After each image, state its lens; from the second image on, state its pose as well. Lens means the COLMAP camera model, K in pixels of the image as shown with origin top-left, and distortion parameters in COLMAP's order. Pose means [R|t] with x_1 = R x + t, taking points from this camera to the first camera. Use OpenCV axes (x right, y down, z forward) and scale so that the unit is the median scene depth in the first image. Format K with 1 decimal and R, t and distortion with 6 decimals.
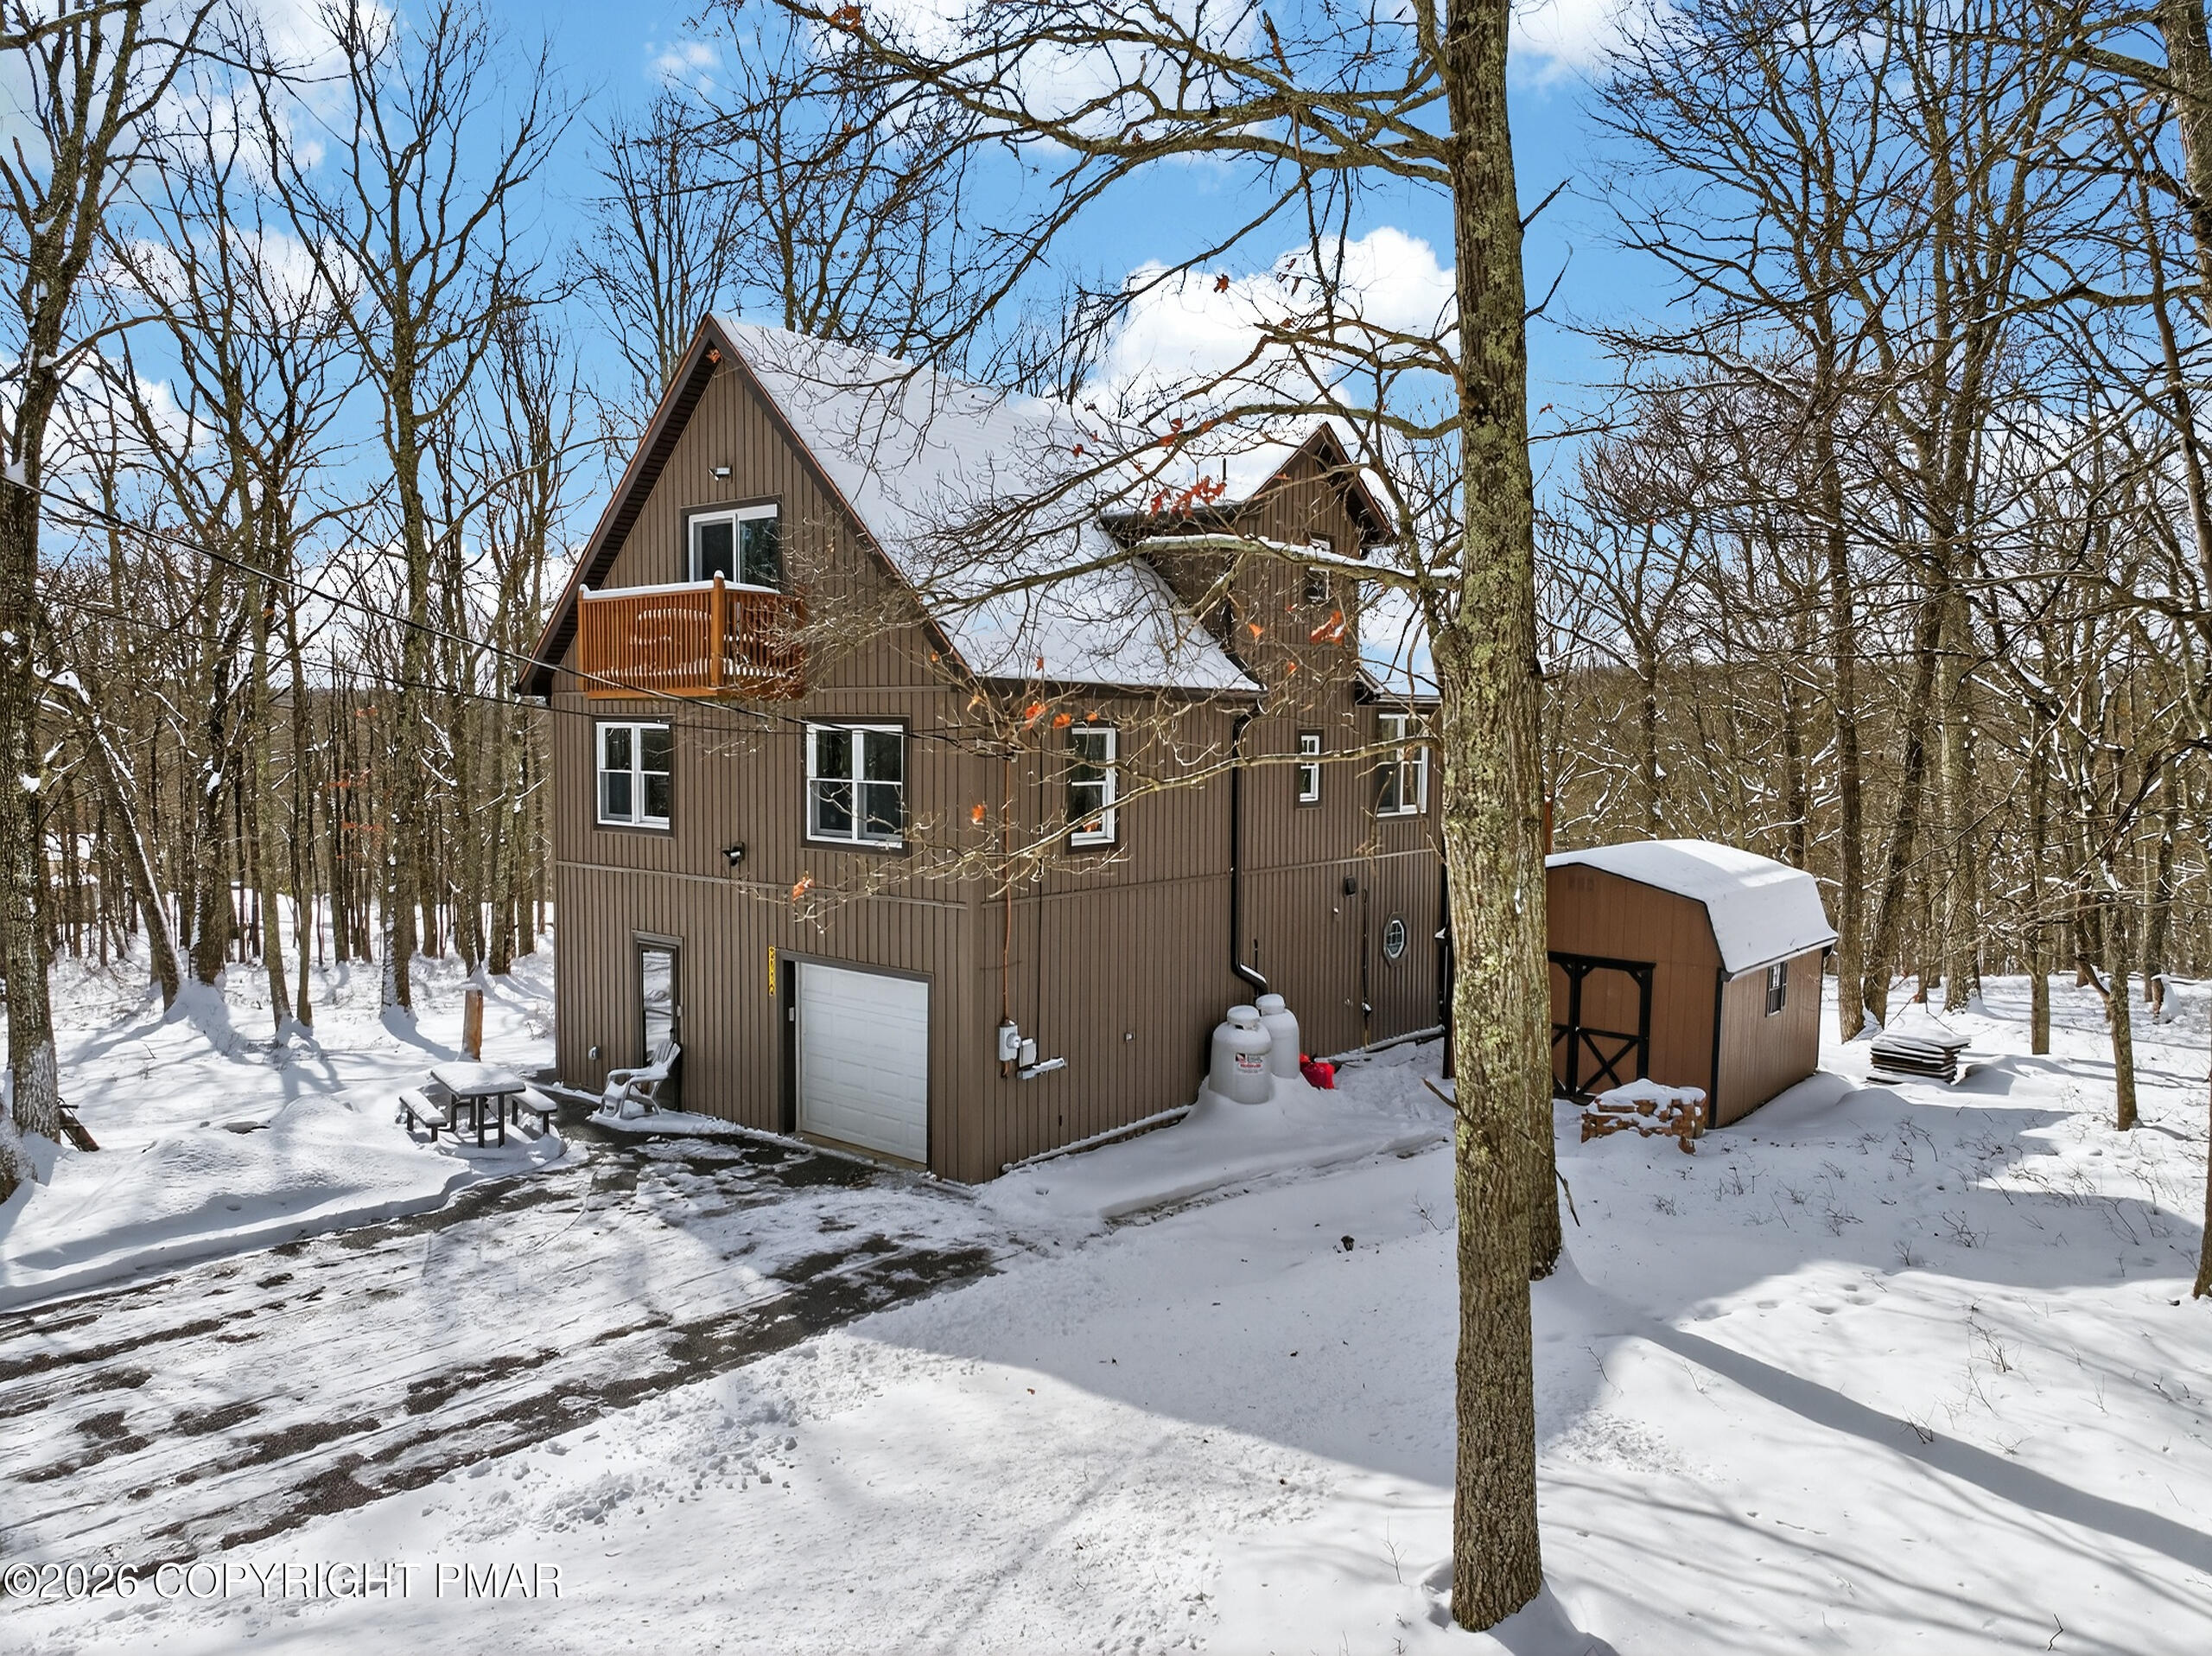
lens RADIAL K [[1506.4, 0, 1109.2], [0, 1506.4, 818.1], [0, 0, 1]] dist [-0.003577, -0.002131]
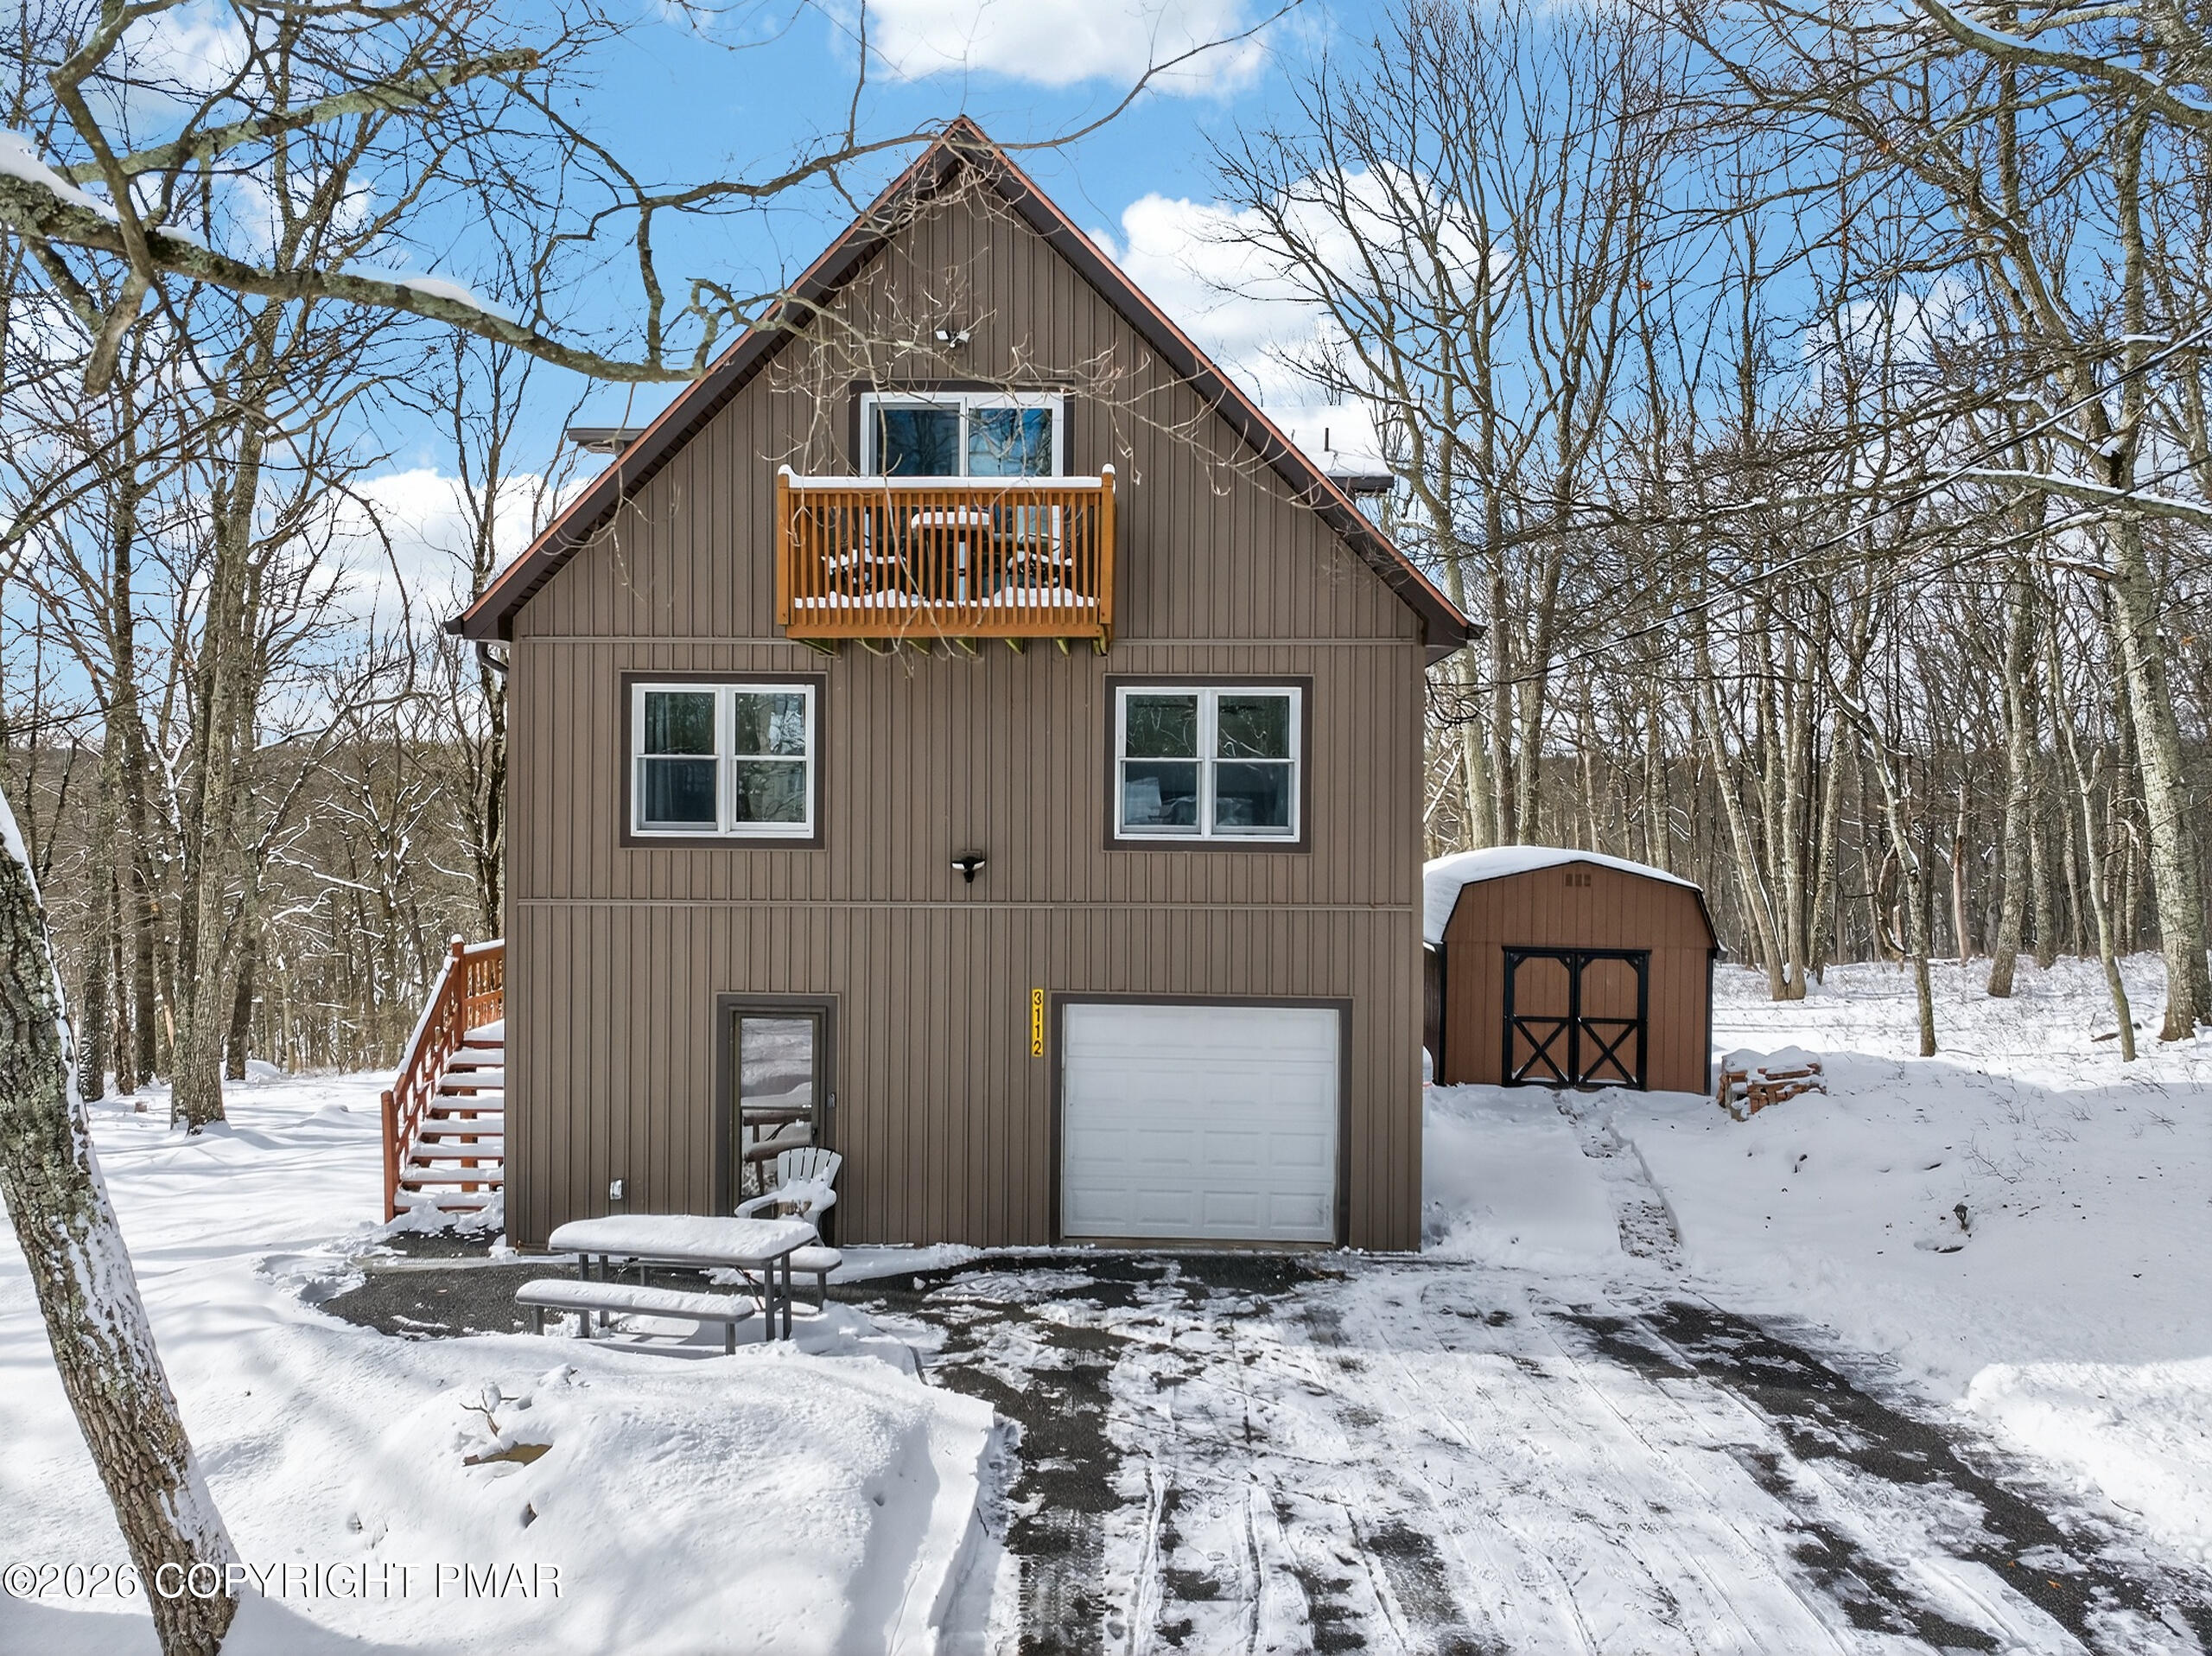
lens RADIAL K [[1506.4, 0, 1109.2], [0, 1506.4, 818.1], [0, 0, 1]] dist [-0.003577, -0.002131]
pose [[0.802438, -0.006489, 0.596700, -0.705020], [0.035431, 0.998695, -0.036787, 0.033738], [-0.595683, 0.050661, 0.801621, 0.431275]]
